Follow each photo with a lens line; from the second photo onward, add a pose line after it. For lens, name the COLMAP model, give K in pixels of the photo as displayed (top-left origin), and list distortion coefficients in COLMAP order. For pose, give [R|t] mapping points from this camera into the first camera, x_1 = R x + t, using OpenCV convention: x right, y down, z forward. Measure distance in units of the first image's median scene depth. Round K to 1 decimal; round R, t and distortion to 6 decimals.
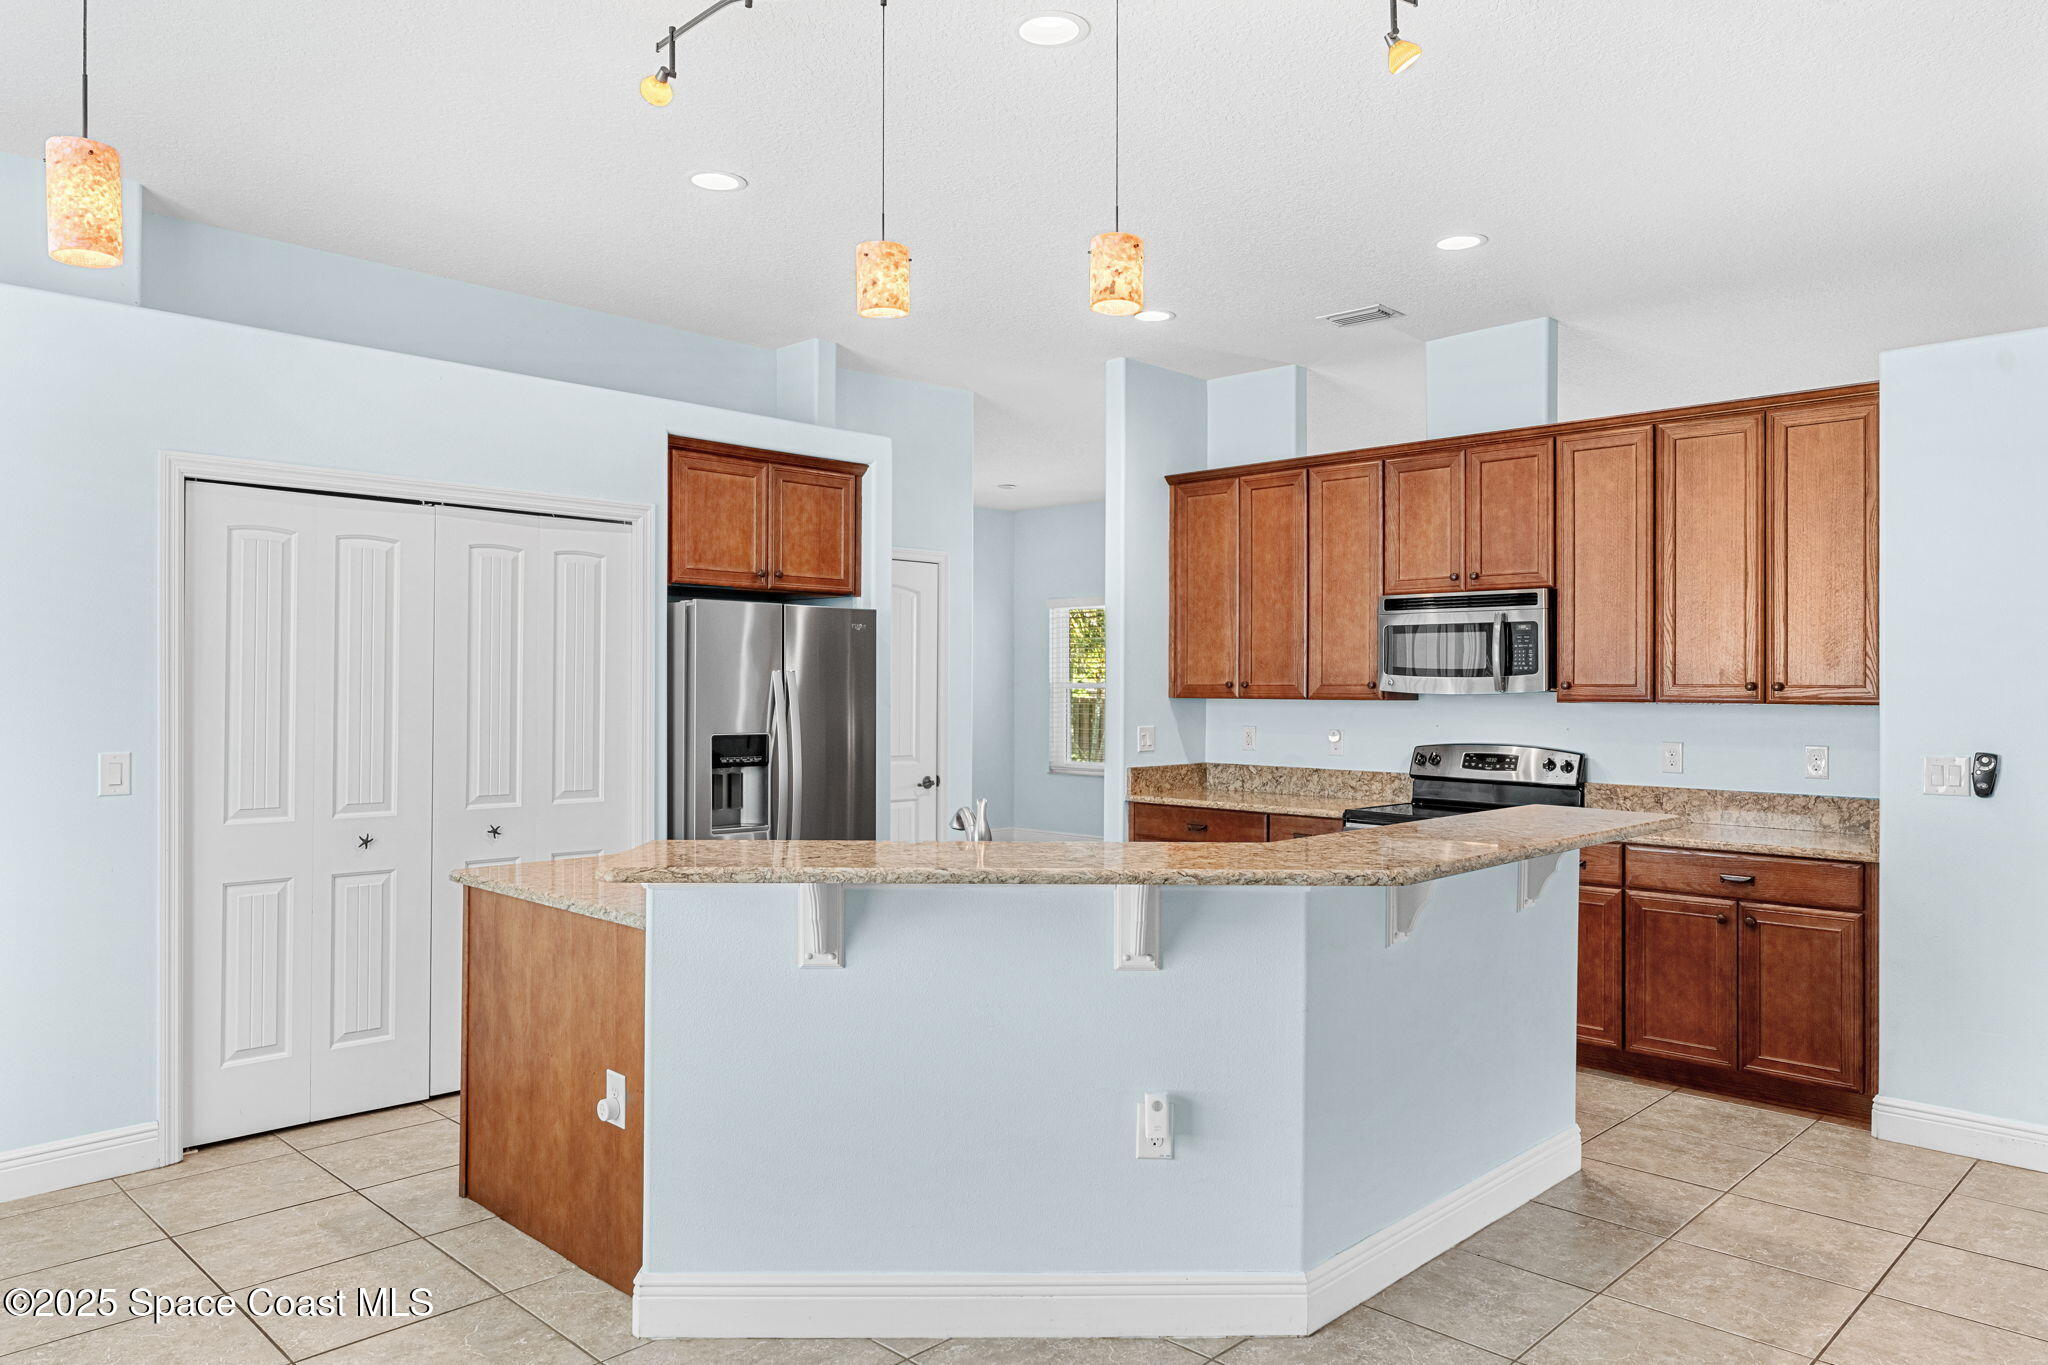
lens RADIAL K [[1369.4, 0, 1027.7], [0, 1369.4, 676.5], [0, 0, 1]] dist [0.004570, 0.001983]
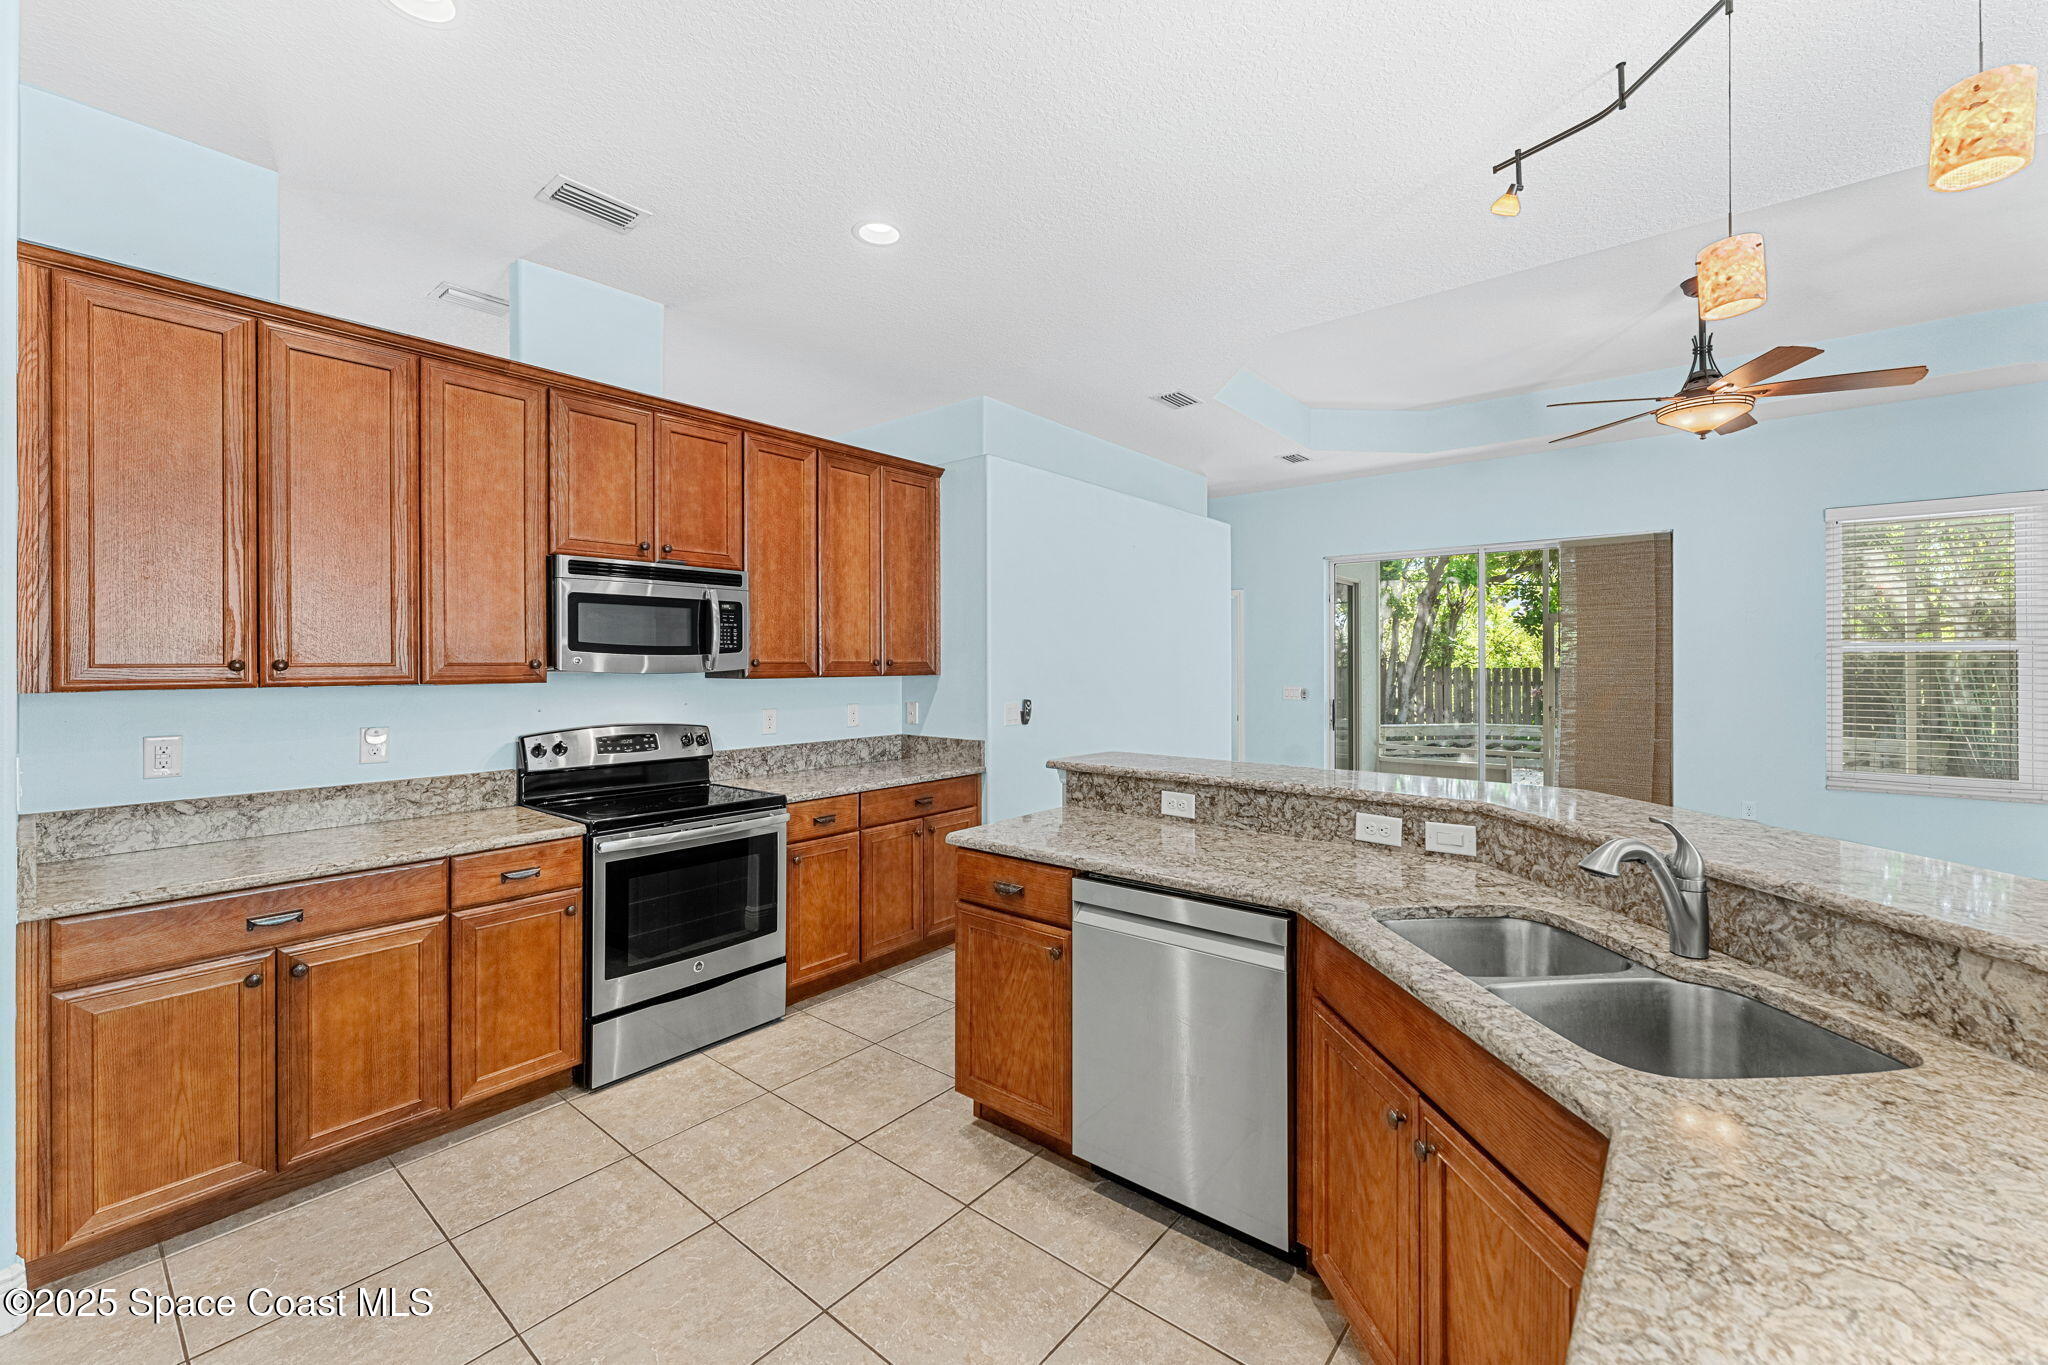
lens RADIAL K [[817.7, 0, 1025.0], [0, 817.7, 659.3], [0, 0, 1]] dist [0.000422, 0.000178]
pose [[-0.079555, -0.001185, 0.996830, -0.272017], [-0.002762, 0.999996, 0.000968, 0.002508], [-0.996827, -0.002677, -0.079557, 0.828230]]
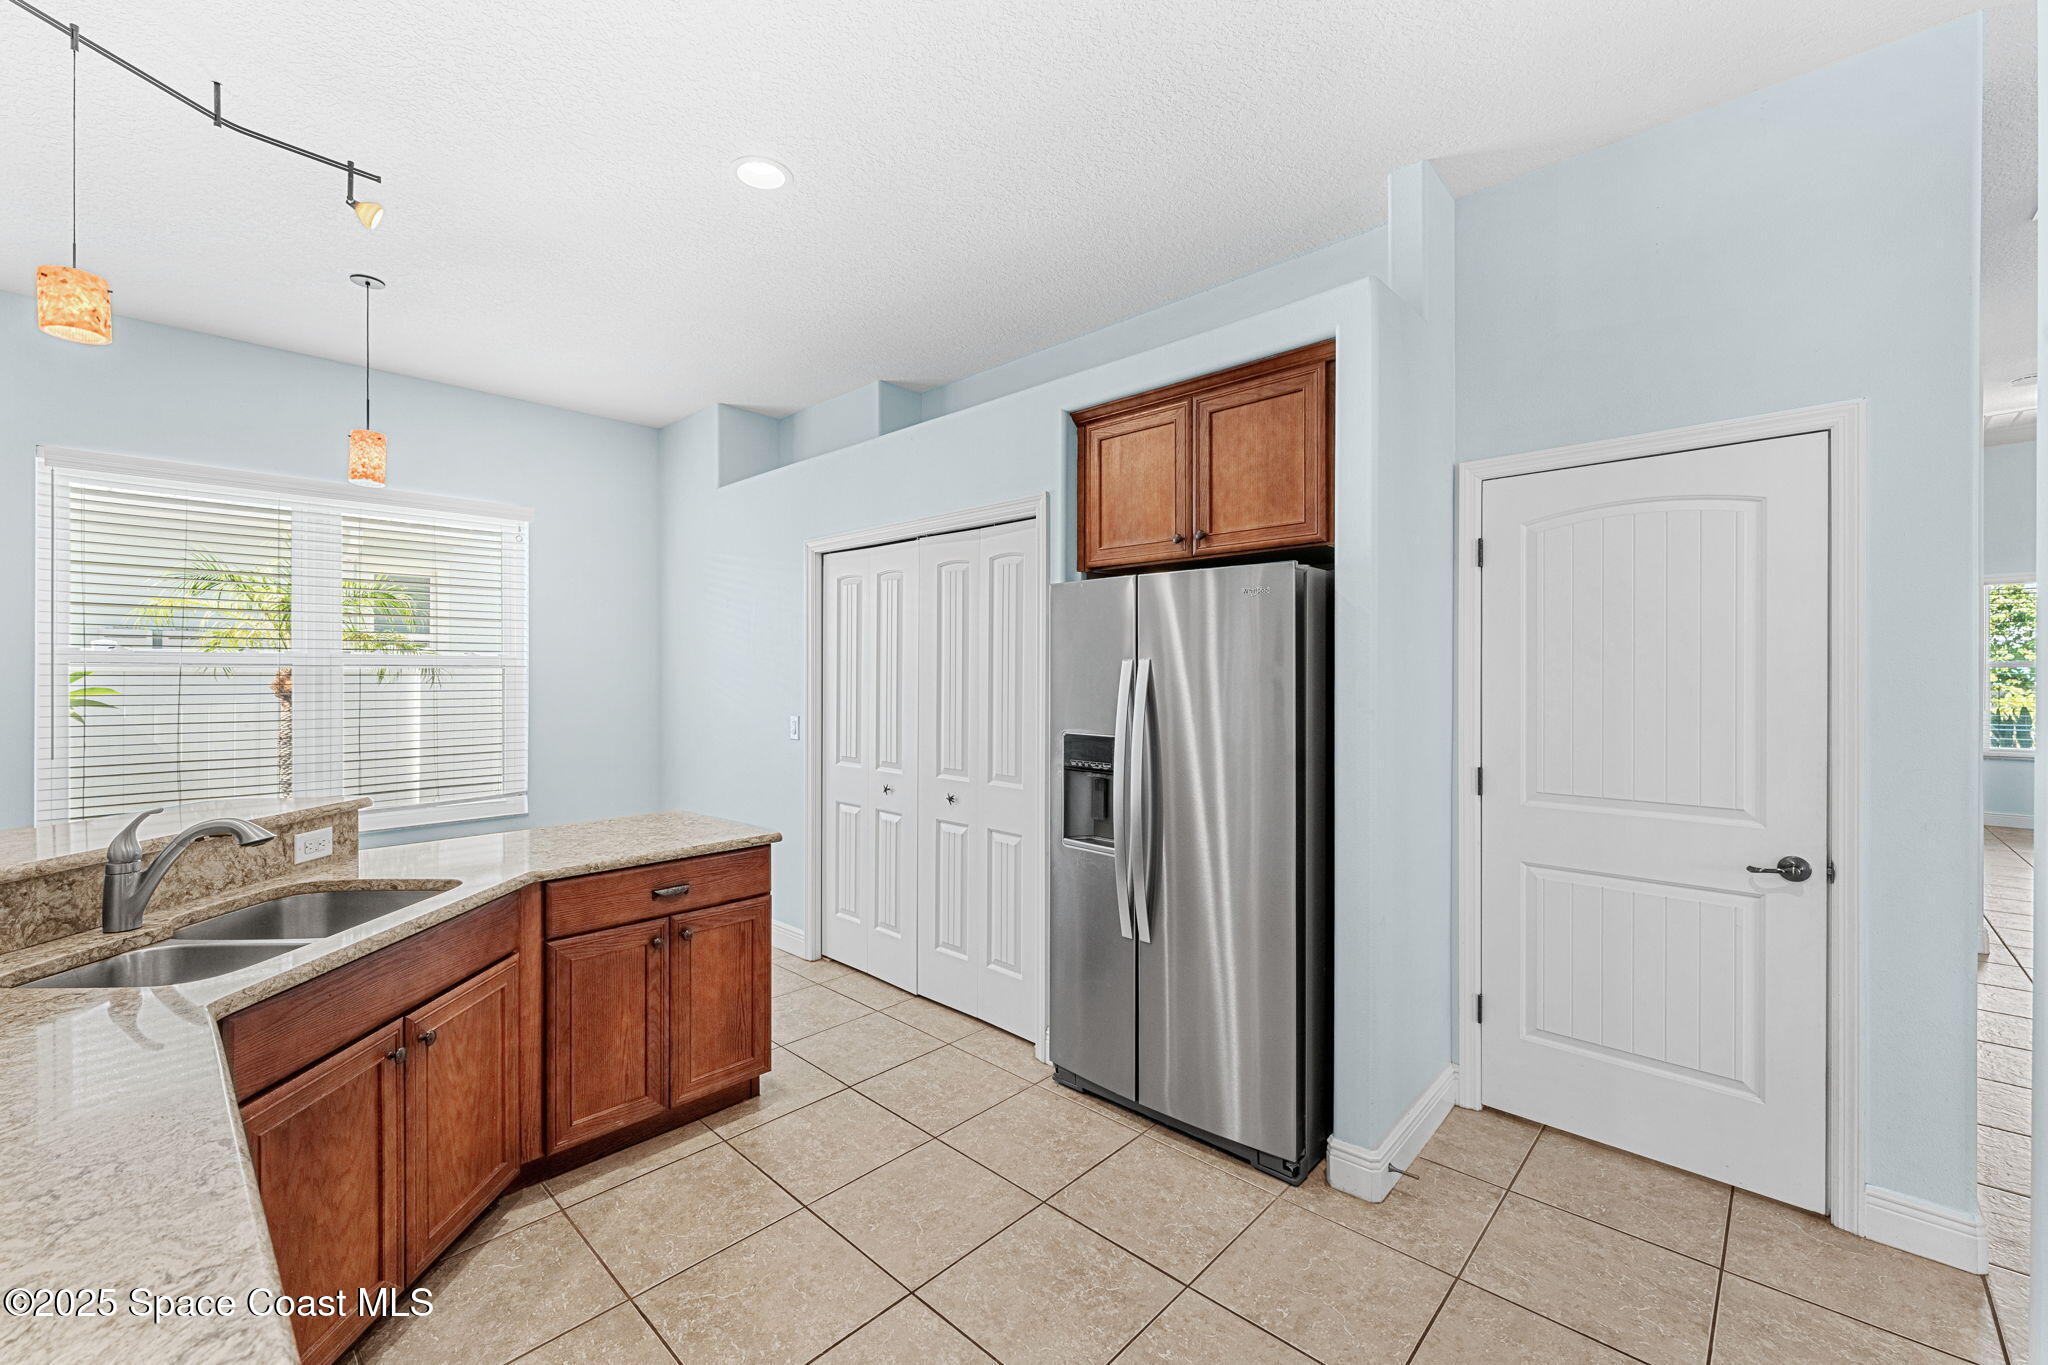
lens RADIAL K [[833.6, 0, 1030.7], [0, 833.6, 674.4], [0, 0, 1]] dist [0.000221, 0.000305]
pose [[0.015476, -0.004990, -0.999868, 0.300411], [0.005780, 0.999971, -0.004901, 0.006702], [0.999864, -0.005703, 0.015504, 0.926819]]
